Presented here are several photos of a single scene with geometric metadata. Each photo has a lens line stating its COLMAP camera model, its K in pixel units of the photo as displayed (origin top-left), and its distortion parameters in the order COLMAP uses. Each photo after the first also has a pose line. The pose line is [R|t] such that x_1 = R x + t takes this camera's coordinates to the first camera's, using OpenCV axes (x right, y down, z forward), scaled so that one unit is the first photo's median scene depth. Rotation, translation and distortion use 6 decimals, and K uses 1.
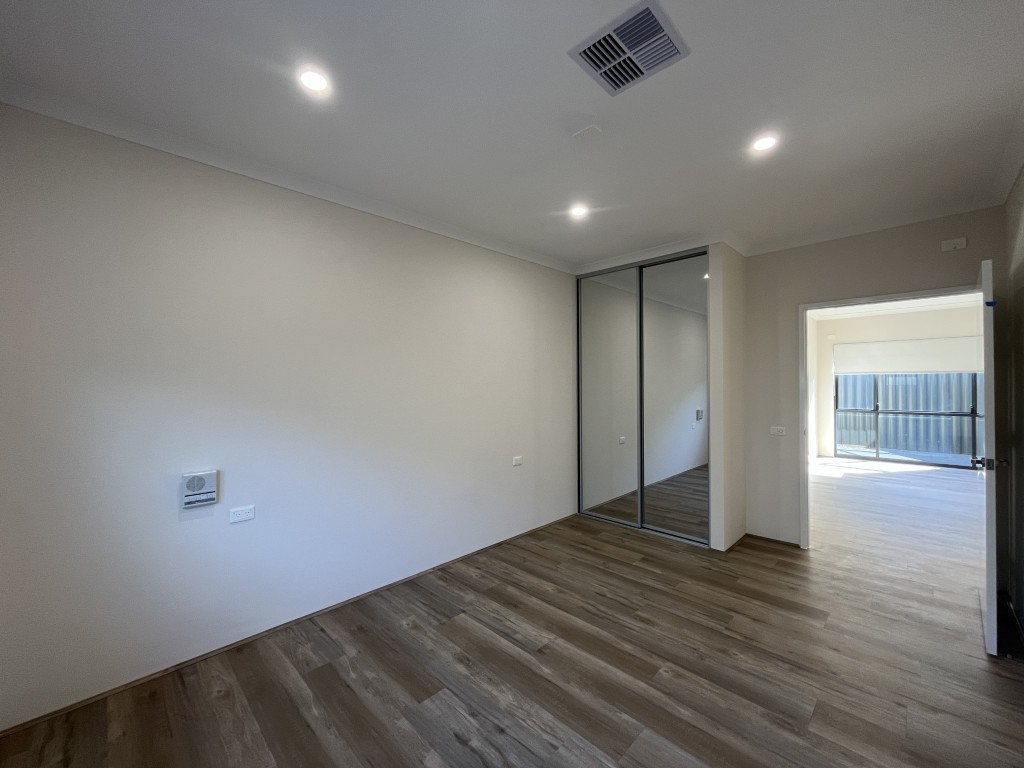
lens RADIAL K [[412.2, 0, 506.0], [0, 412.2, 384.8], [0, 0, 1]] dist [-0.007077, 0.000411]
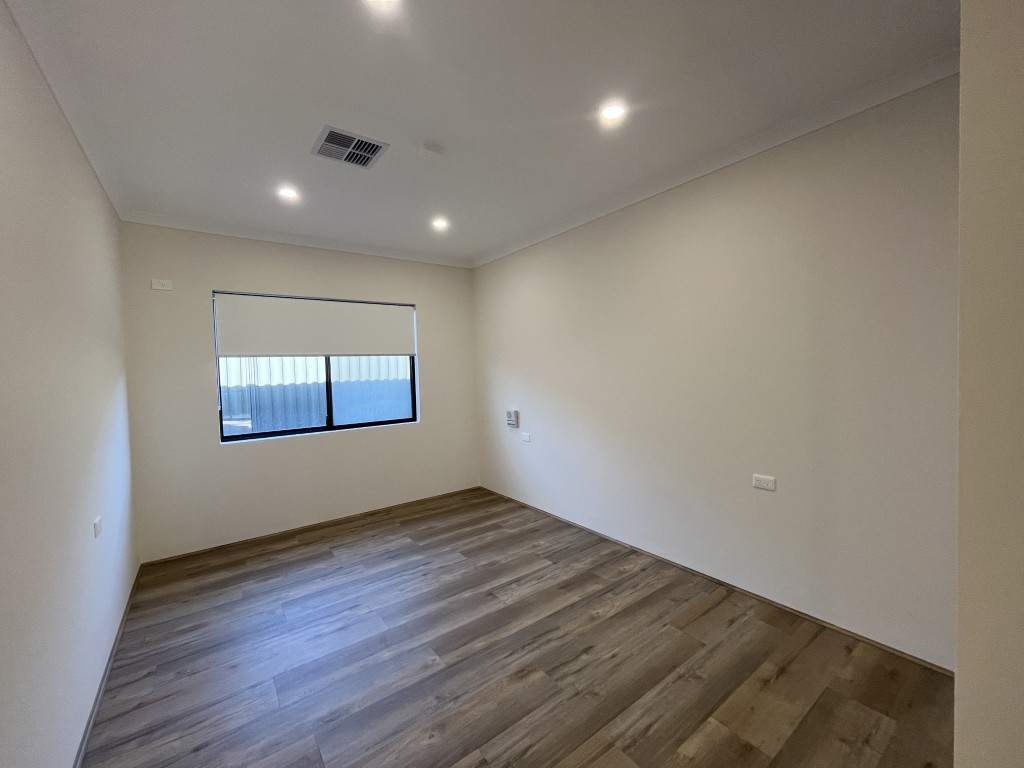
lens RADIAL K [[412.2, 0, 505.7], [0, 412.2, 383.5], [0, 0, 1]] dist [-0.007077, 0.000411]
pose [[-0.144190, 0.048209, -0.988375, 1.042734], [0.025738, 0.998657, 0.044956, -0.004994], [0.989215, -0.018956, -0.145237, 1.055017]]
